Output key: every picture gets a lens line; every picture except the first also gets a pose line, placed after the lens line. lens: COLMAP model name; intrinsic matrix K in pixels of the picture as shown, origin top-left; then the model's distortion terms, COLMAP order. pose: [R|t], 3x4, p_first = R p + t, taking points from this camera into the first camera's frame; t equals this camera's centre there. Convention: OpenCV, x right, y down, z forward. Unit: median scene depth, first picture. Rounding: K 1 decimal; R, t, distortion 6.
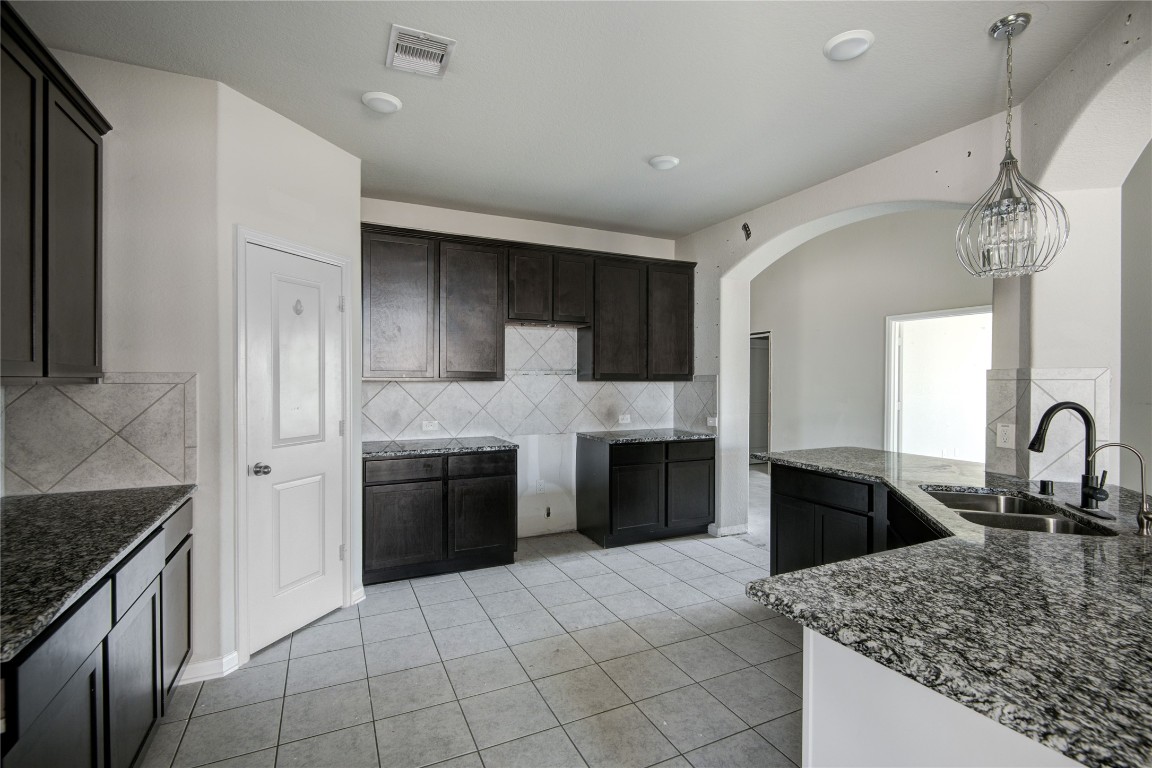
lens RADIAL K [[530.4, 0, 576.0], [0, 530.4, 384.0], [0, 0, 1]] dist [-0.000890, -0.000202]
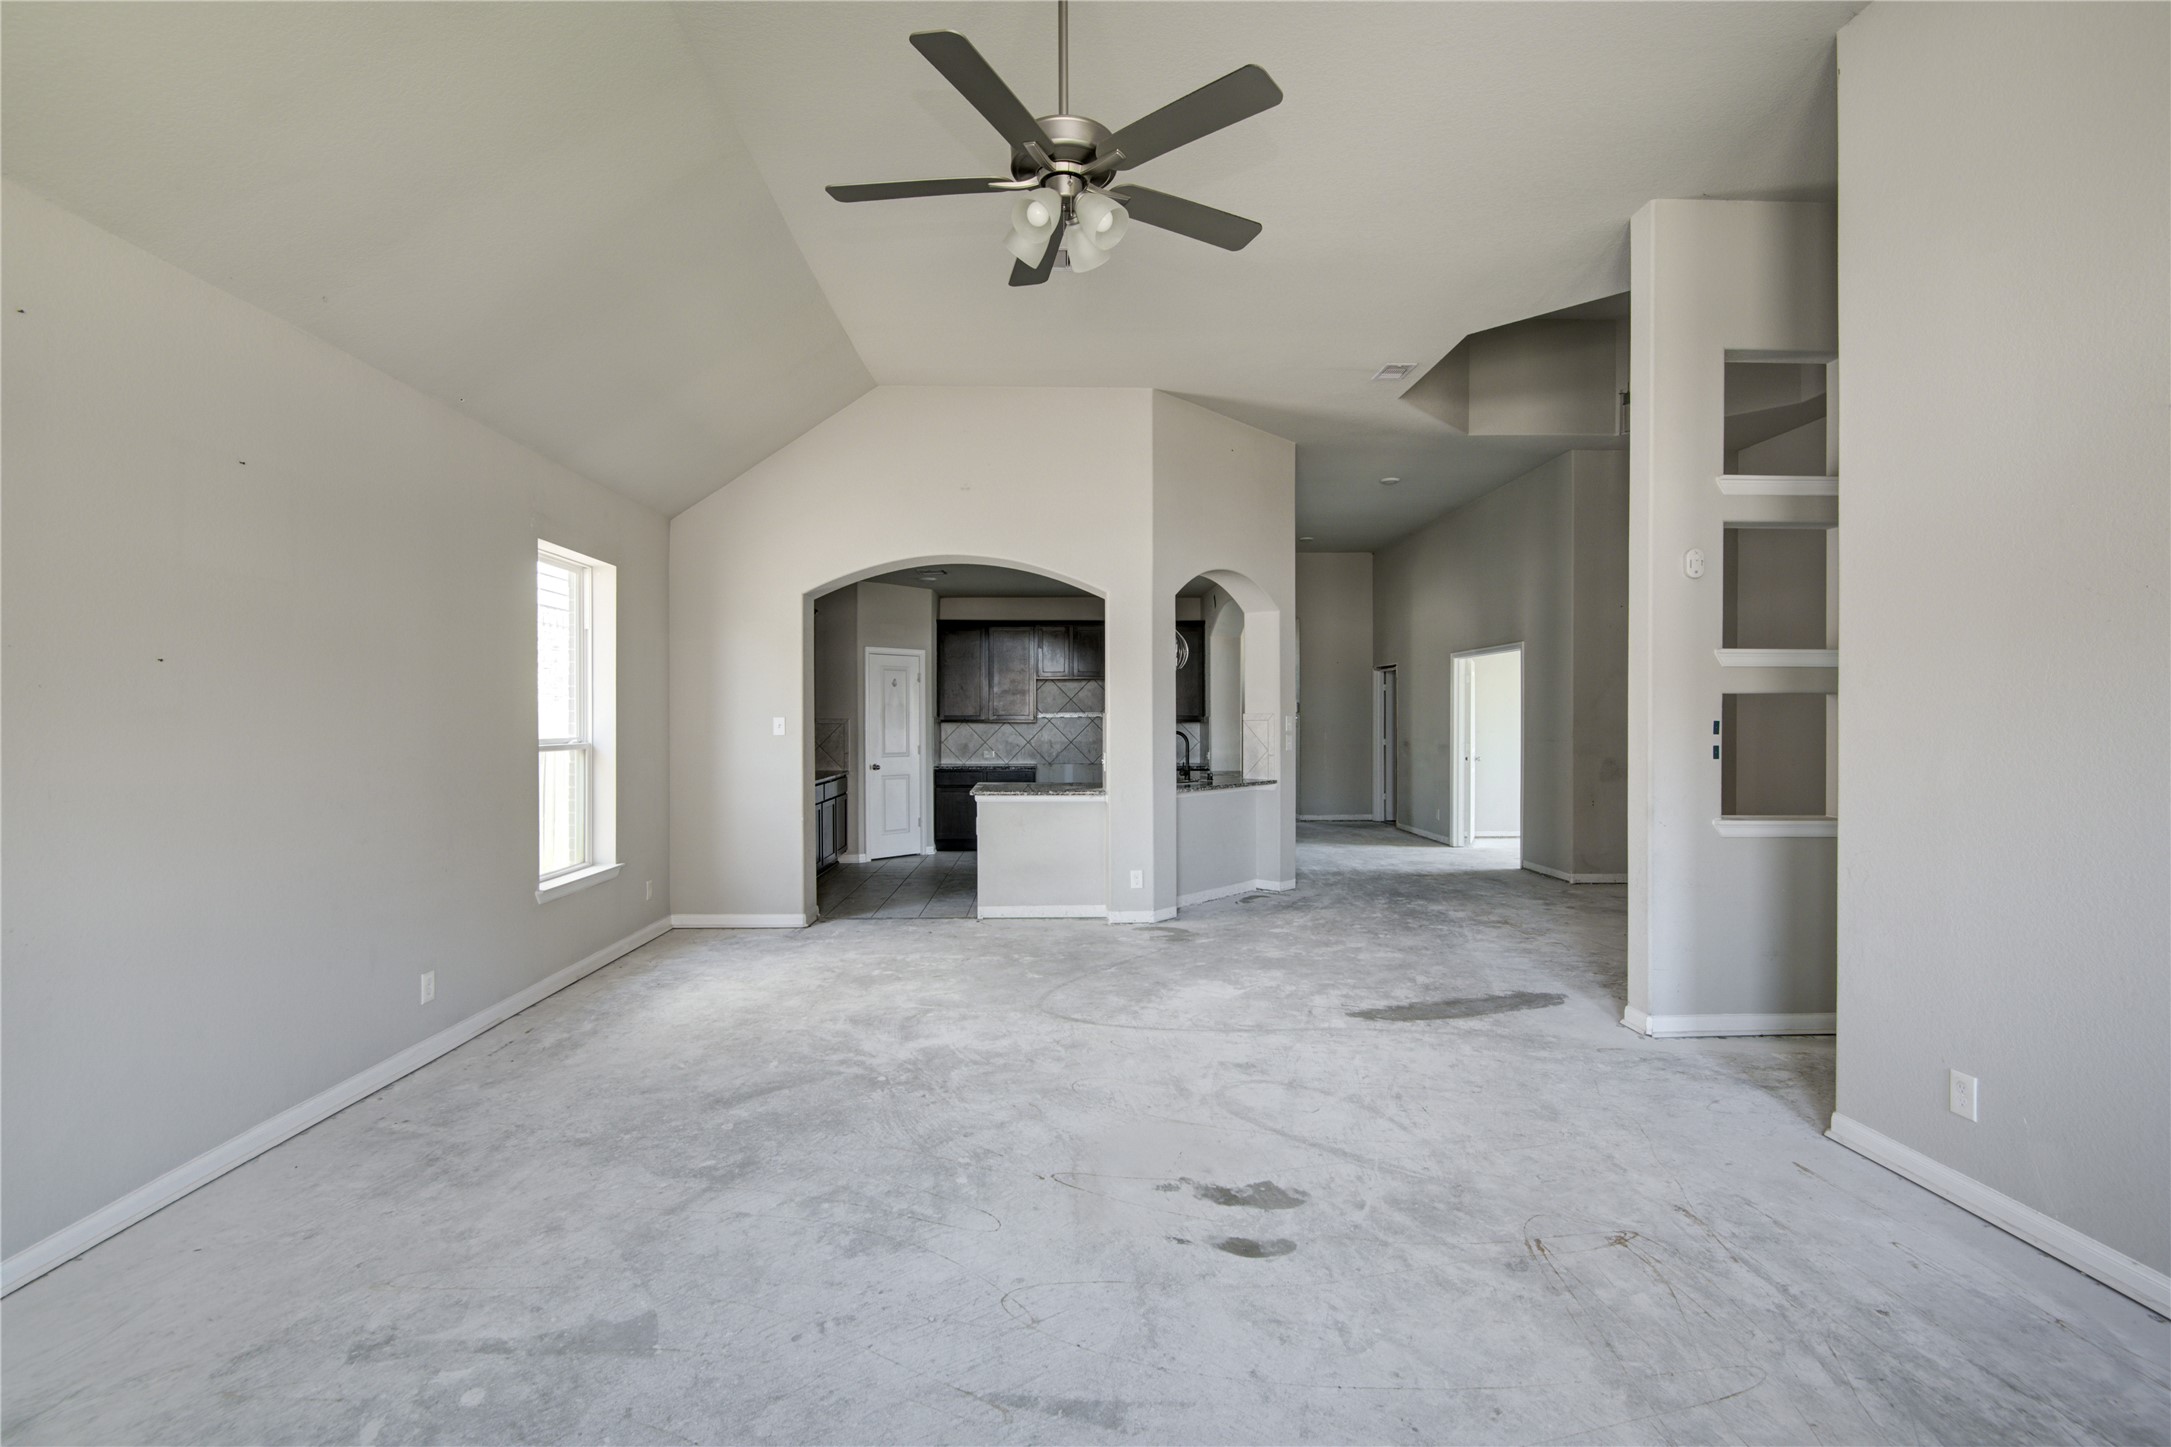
lens RADIAL K [[999.6, 0, 1085.5], [0, 999.6, 723.5], [0, 0, 1]] dist [-0.000890, -0.000202]
pose [[0.928205, -0.000266, -0.372070, 1.369977], [-0.000633, 0.999997, -0.002294, 0.005876], [0.372069, 0.002365, 0.928202, -1.959170]]
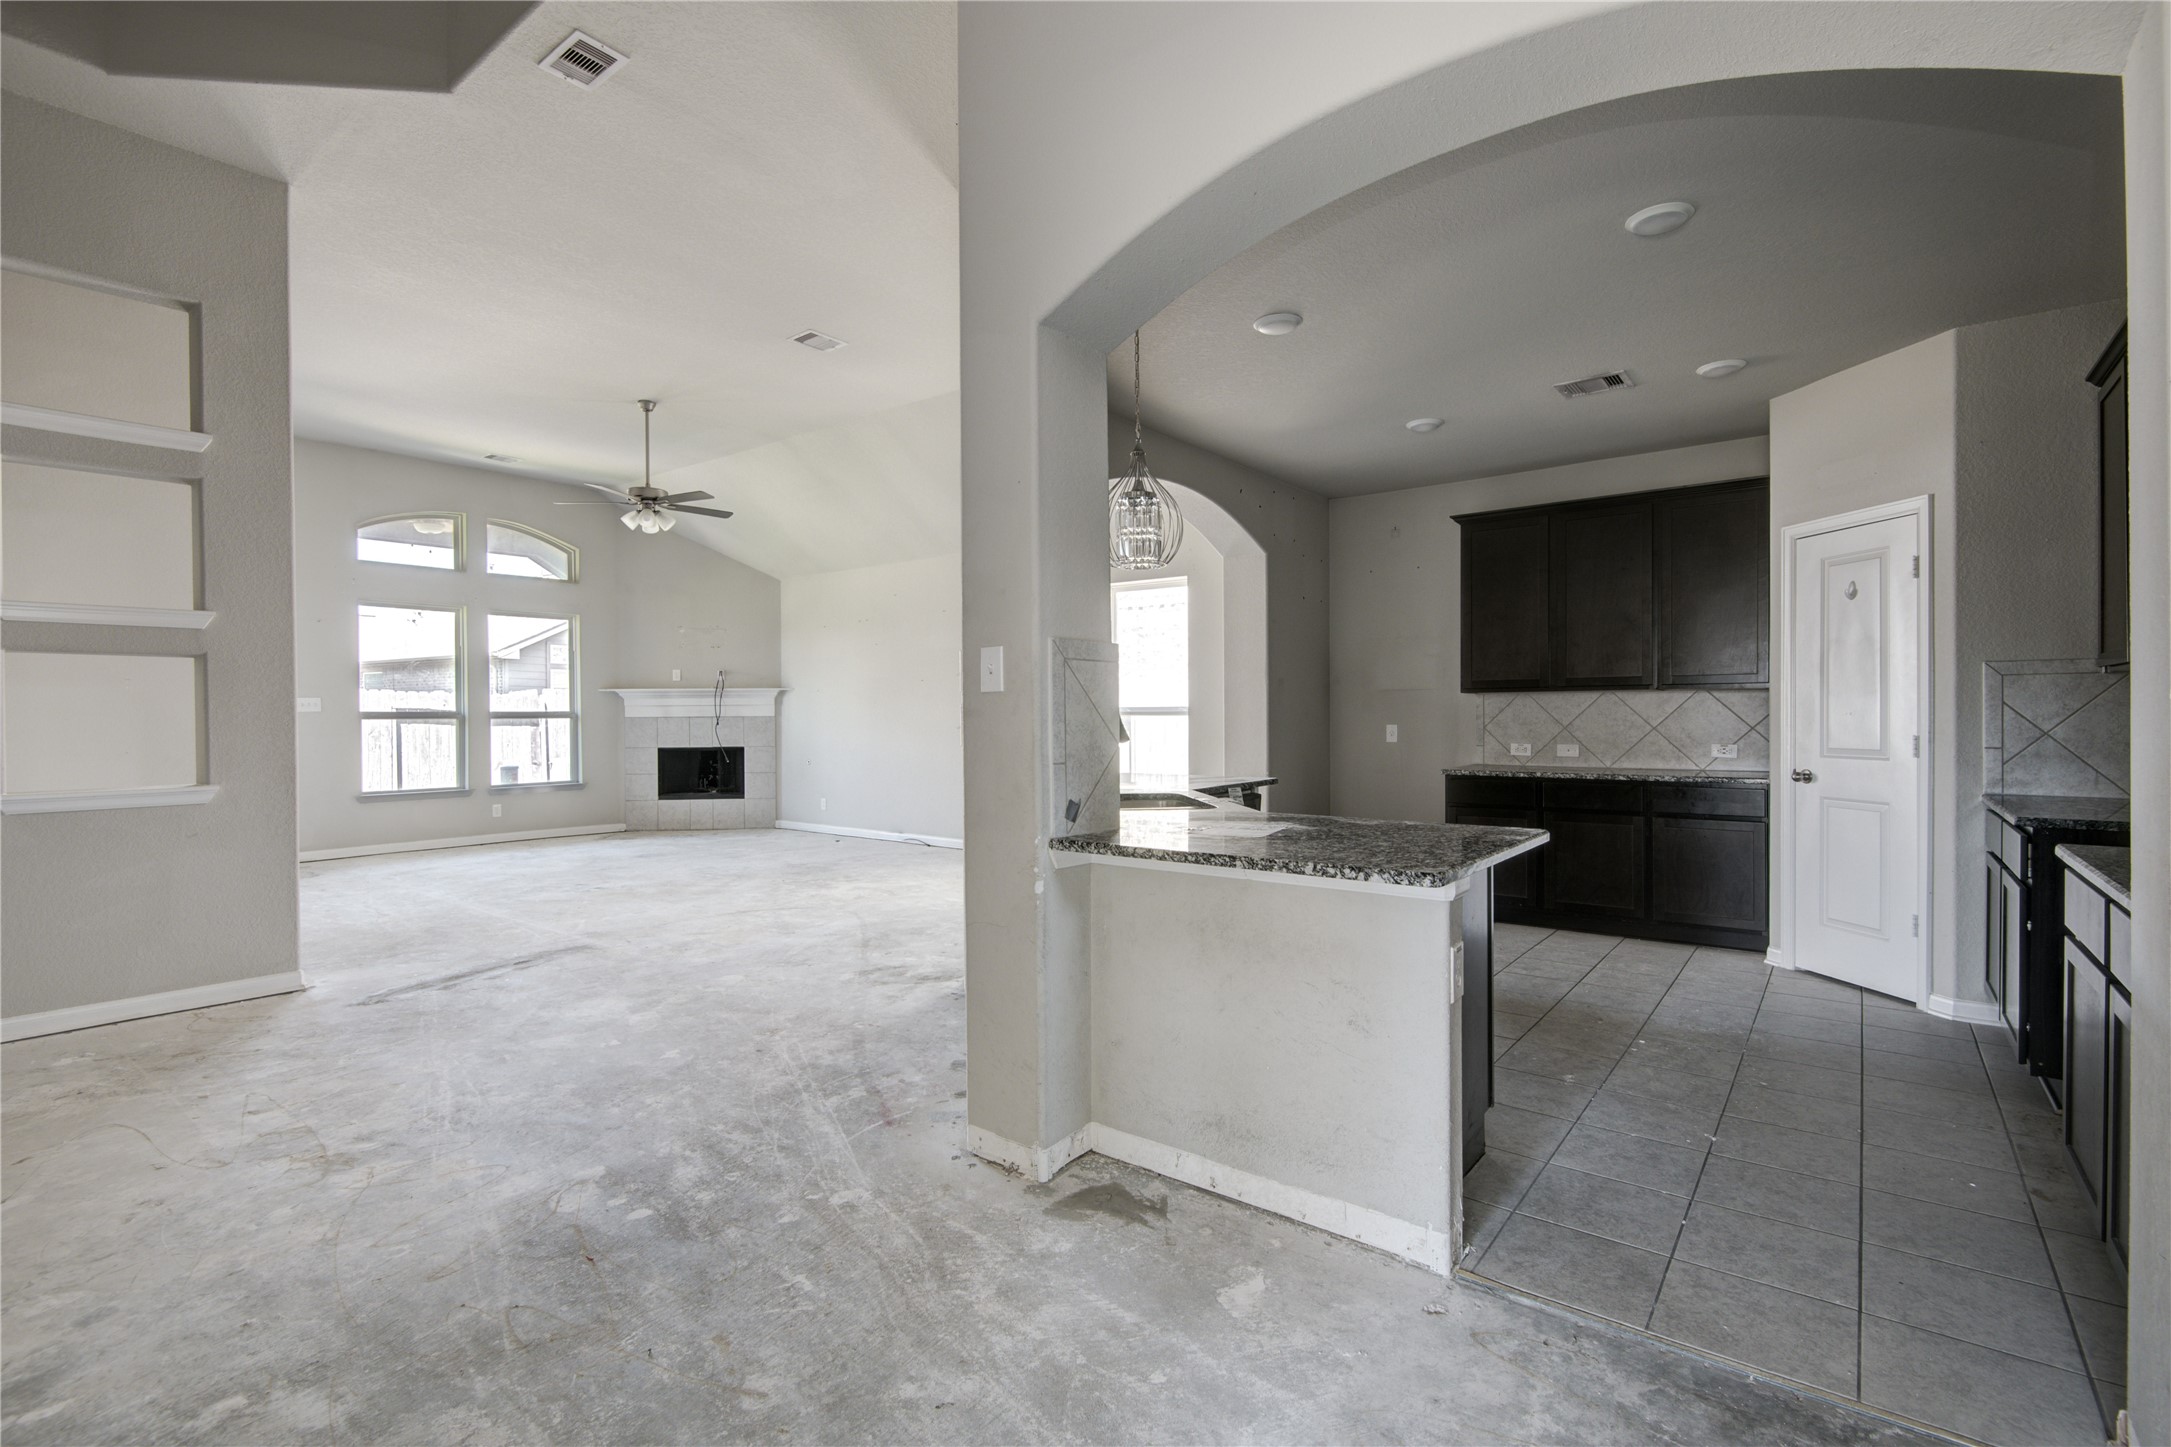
lens RADIAL K [[999.6, 0, 1085.5], [0, 999.6, 723.5], [0, 0, 1]] dist [-0.000890, -0.000202]
pose [[-0.893881, 0.010438, -0.448184, 1.210182], [0.004775, 0.999894, 0.013764, 0.033805], [0.448280, 0.010164, -0.893836, 1.825393]]
